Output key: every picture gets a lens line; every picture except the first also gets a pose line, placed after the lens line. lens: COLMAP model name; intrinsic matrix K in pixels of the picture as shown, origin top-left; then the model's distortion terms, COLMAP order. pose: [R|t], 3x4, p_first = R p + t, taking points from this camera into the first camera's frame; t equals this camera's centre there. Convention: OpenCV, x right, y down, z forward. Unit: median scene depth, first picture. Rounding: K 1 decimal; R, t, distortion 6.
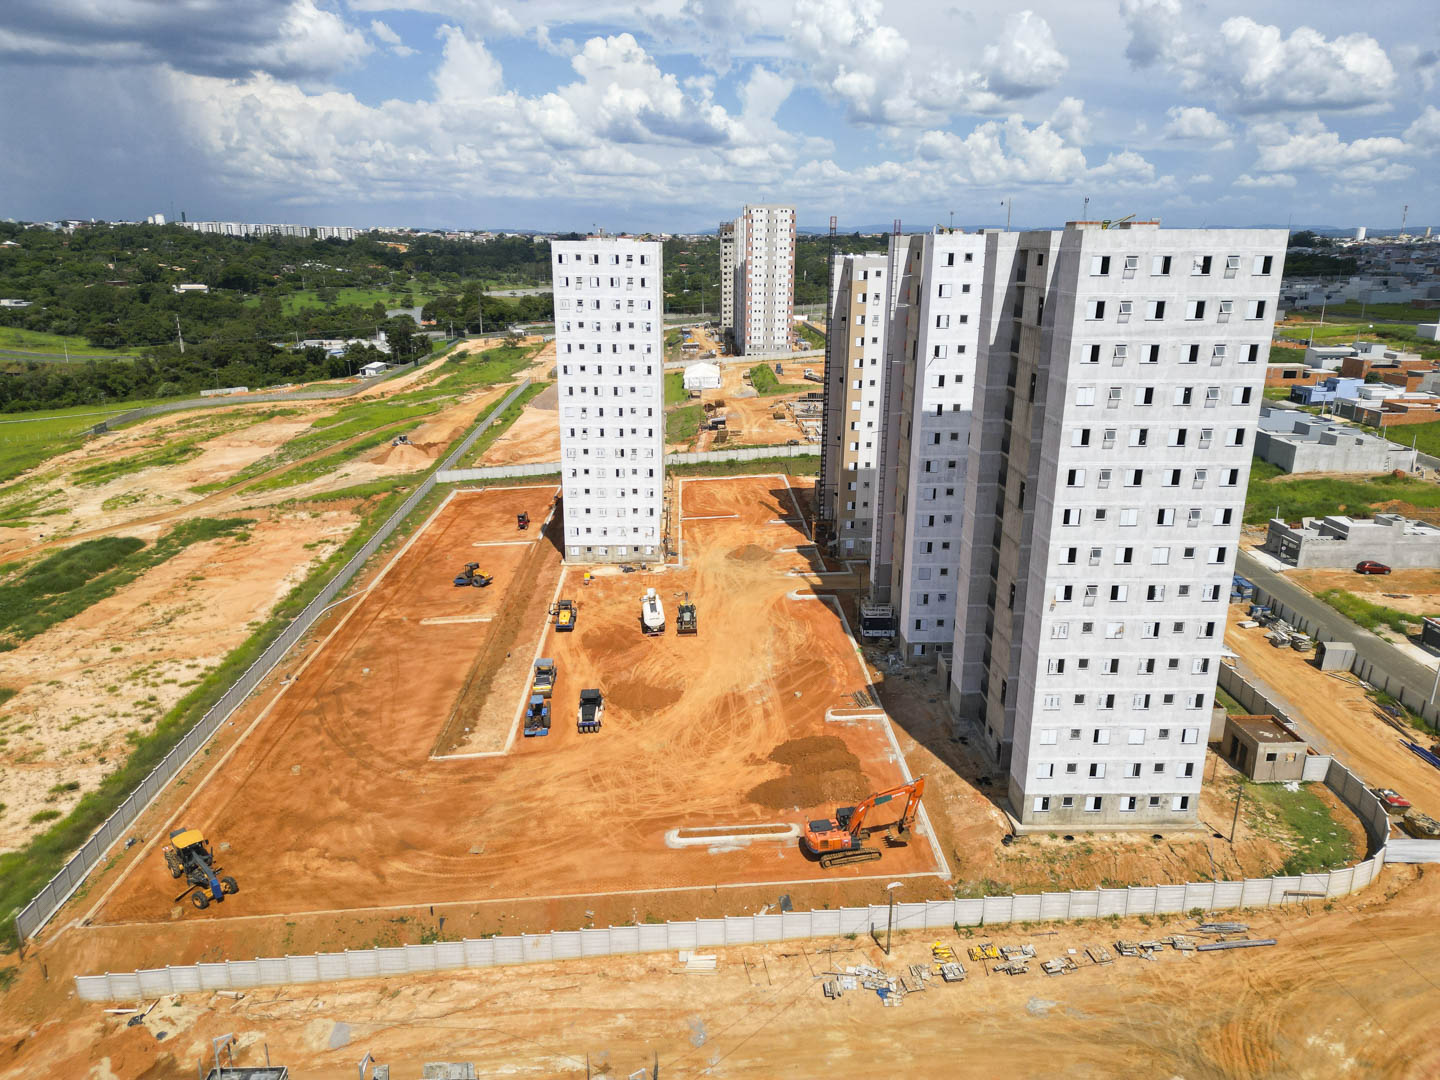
lens RADIAL K [[1005.6, 0, 726.3], [0, 1005.6, 546.5], [0, 0, 1]] dist [0.060247, -0.053792]
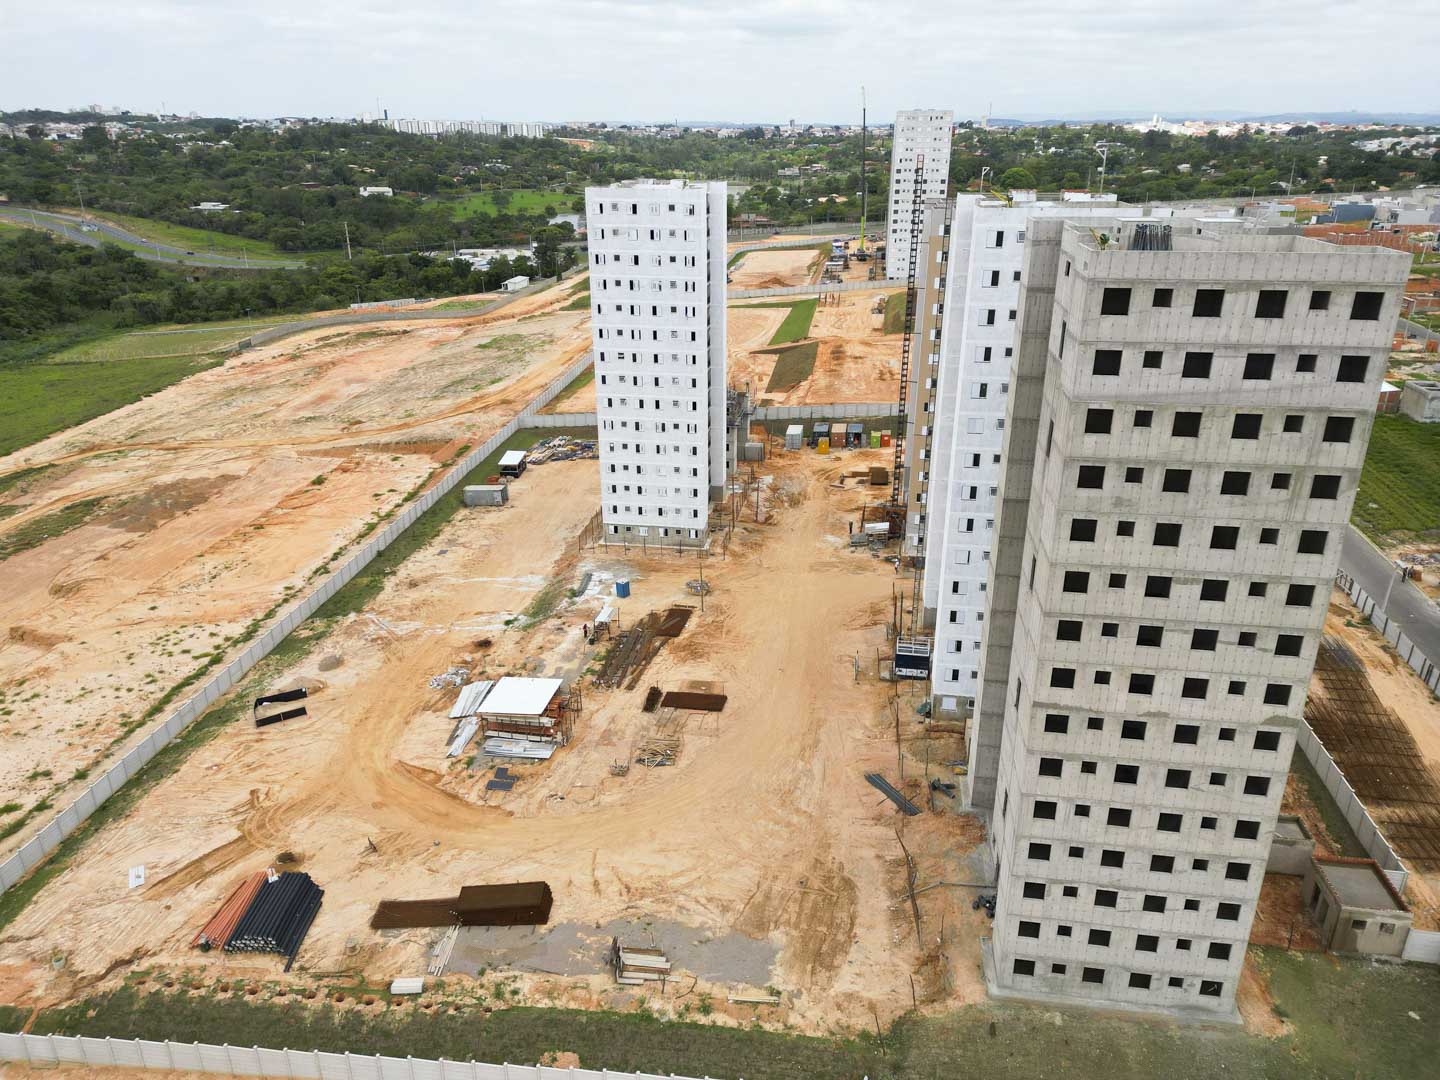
lens RADIAL K [[1005.6, 0, 723.5], [0, 1005.6, 544.0], [0, 0, 1]] dist [0.060247, -0.053792]
pose [[0.983328, 0.063597, -0.170354, 0.109804], [-0.047541, 0.994175, 0.096731, -0.078902], [0.175514, -0.087019, 0.980624, 0.117765]]
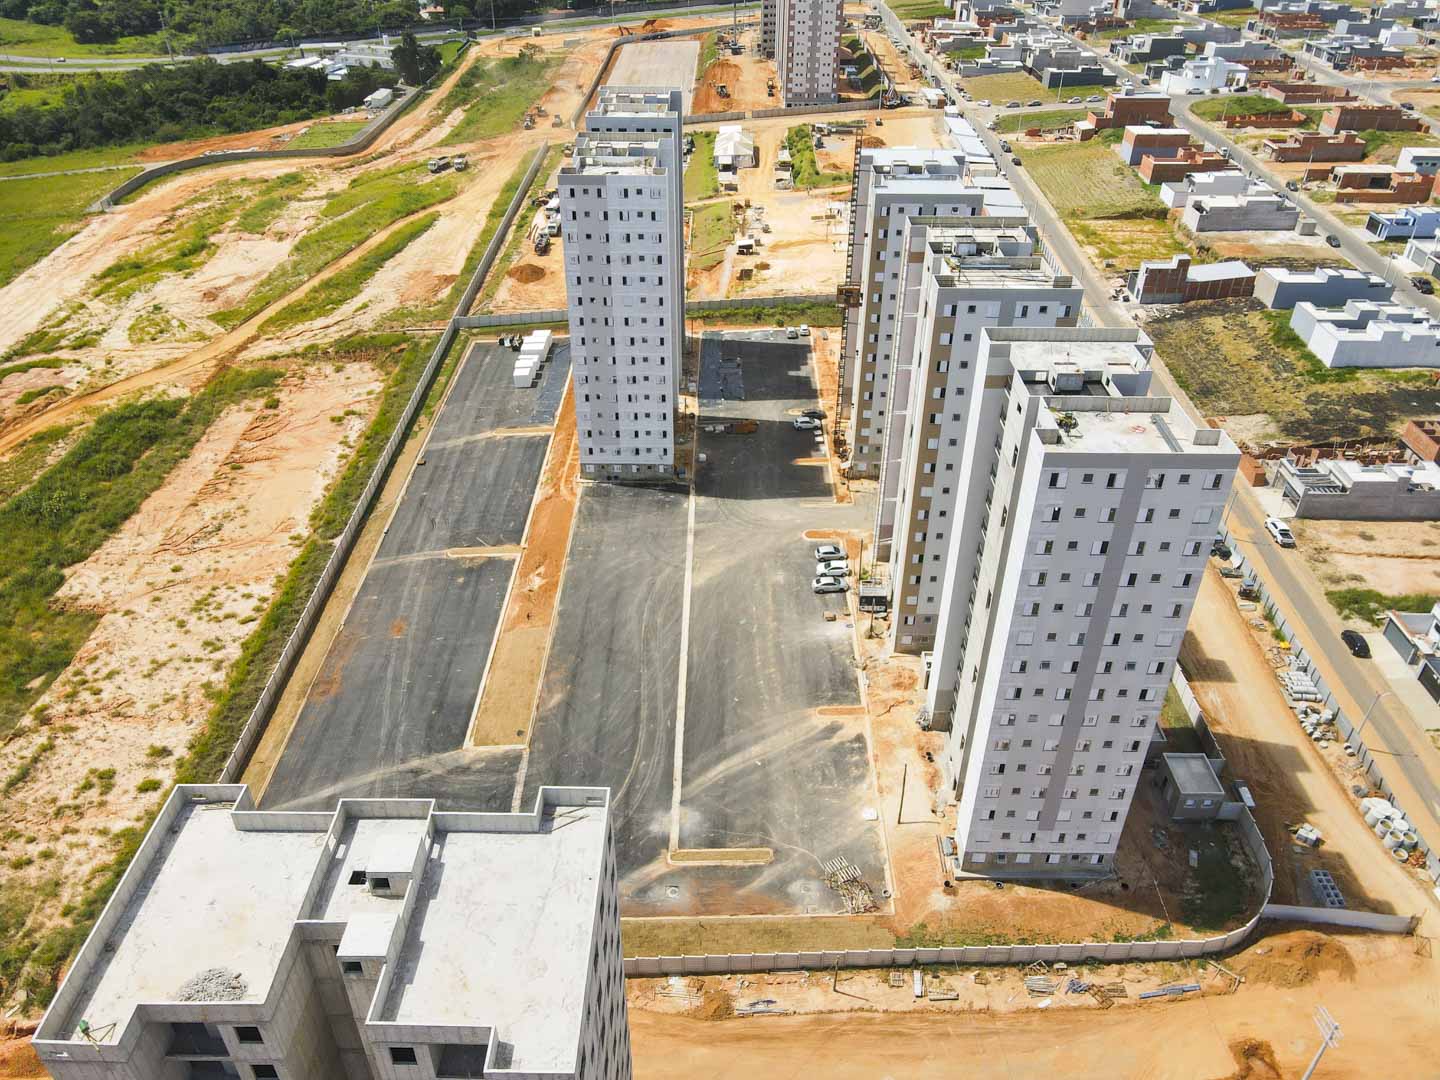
lens RADIAL K [[1053.1, 0, 727.9], [0, 1053.1, 526.6], [0, 0, 1]] dist [-0.001185, 0.021944]
pose [[0.999085, 0.023766, -0.035568, 0.030052], [-0.012181, 0.955102, 0.296027, -0.266653], [0.041007, -0.295322, 0.954517, -0.038875]]
